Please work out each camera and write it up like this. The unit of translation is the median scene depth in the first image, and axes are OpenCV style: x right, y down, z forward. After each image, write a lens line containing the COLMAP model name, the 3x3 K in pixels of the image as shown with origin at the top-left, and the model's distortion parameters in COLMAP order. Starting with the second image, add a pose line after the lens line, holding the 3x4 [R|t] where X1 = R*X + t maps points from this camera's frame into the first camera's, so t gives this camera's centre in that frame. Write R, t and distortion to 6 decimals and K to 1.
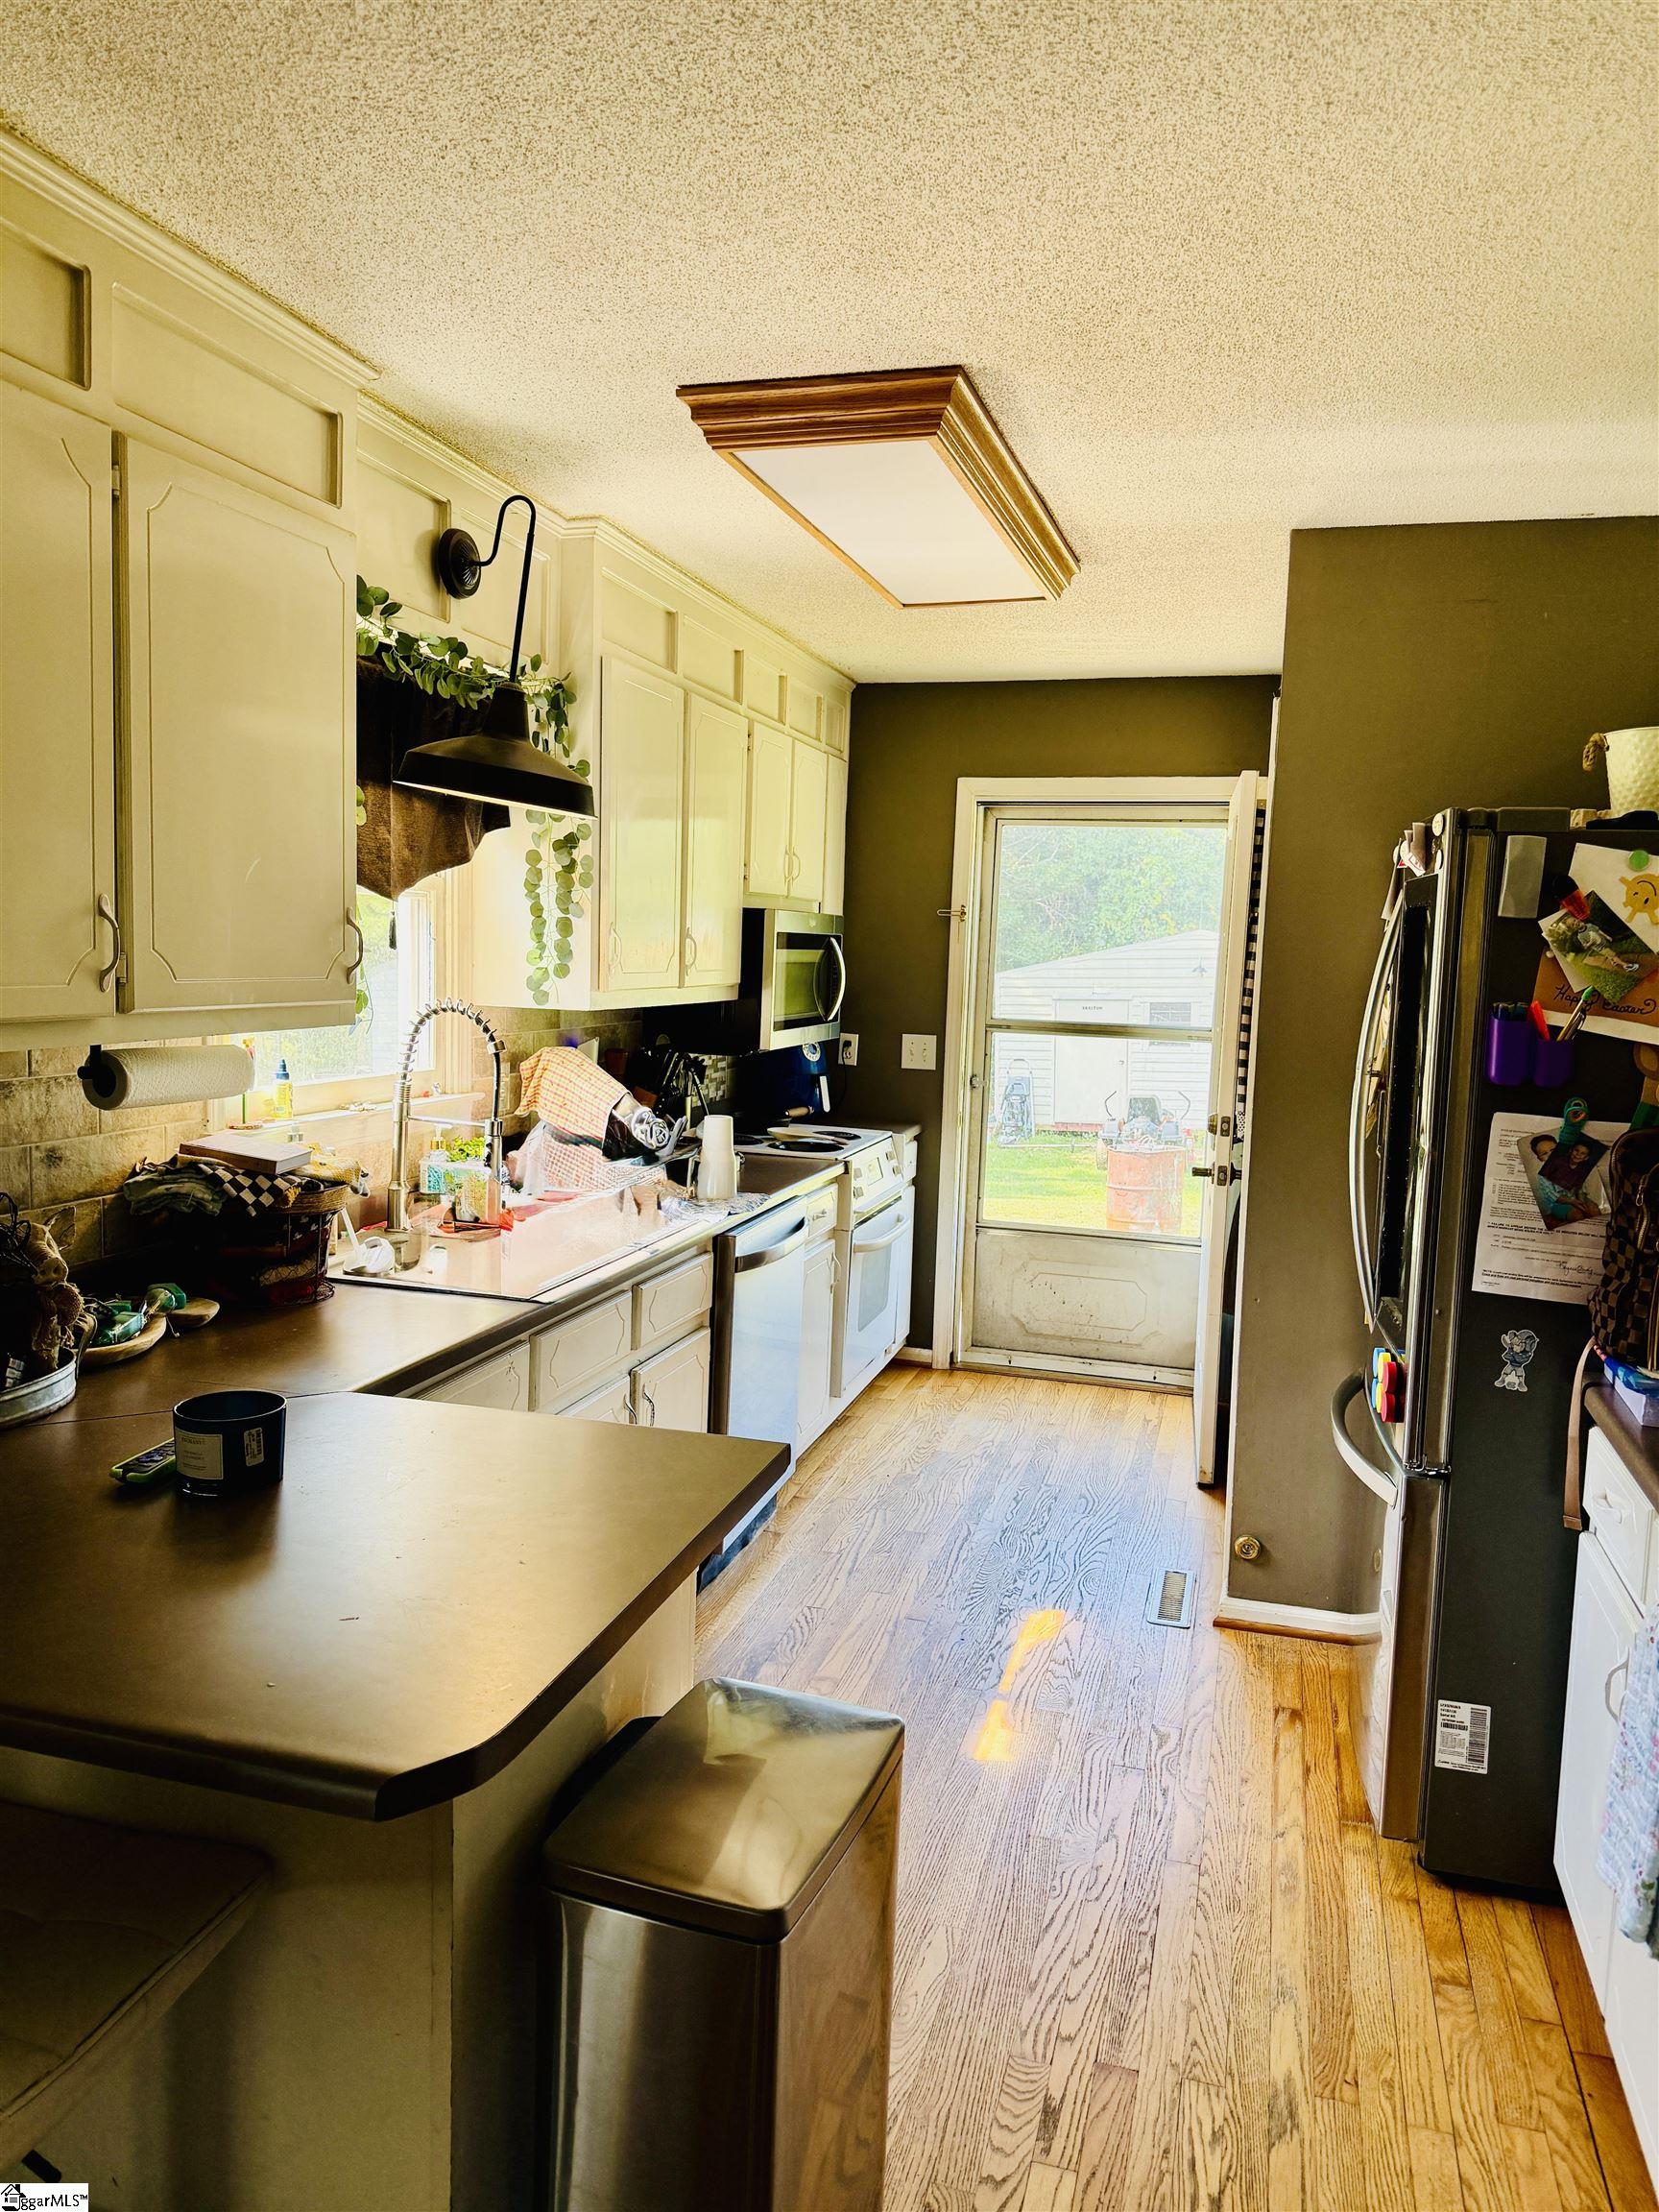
lens RADIAL K [[1580.2, 0, 829.5], [0, 1580.2, 1106.0], [0, 0, 1]] dist [0.240413, -0.432105]
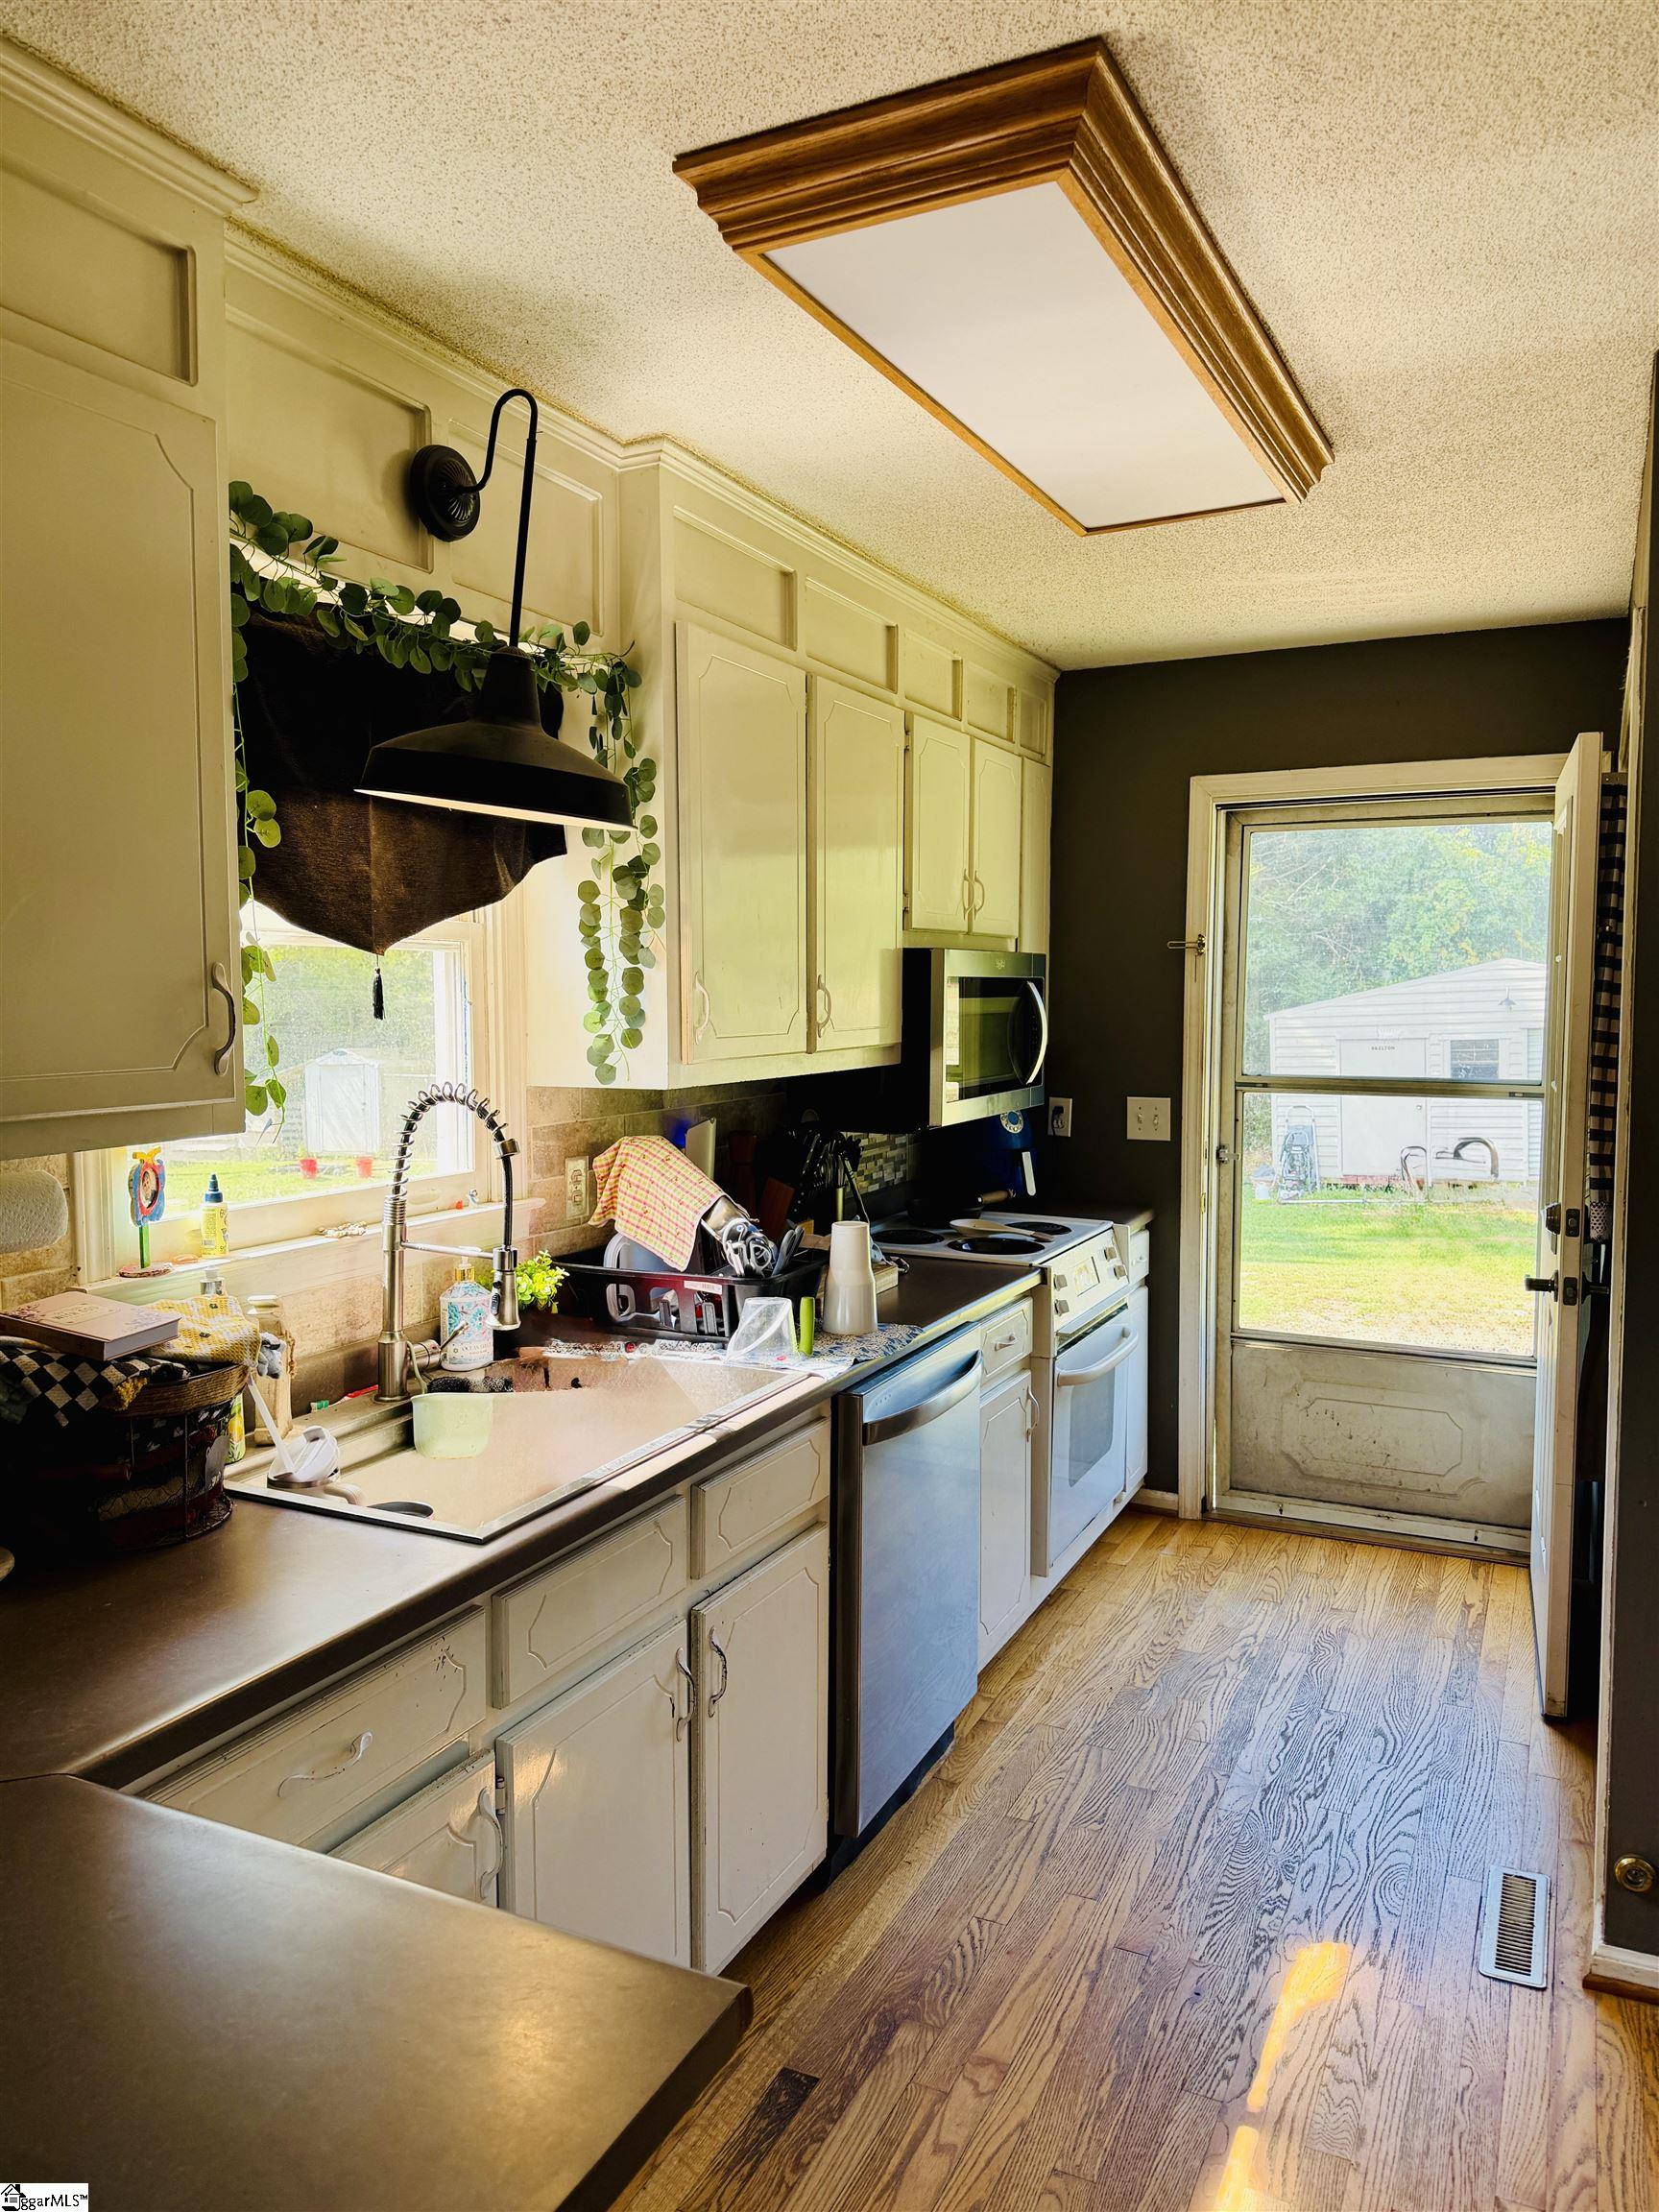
lens RADIAL K [[1577.1, 0, 829.5], [0, 1577.1, 1106.0], [0, 0, 1]] dist [0.127643, -0.150926]
pose [[0.985010, -0.021430, -0.171160, 0.052343], [0.016252, 0.999369, -0.031595, -0.027217], [0.171729, 0.028340, 0.984737, 0.276320]]
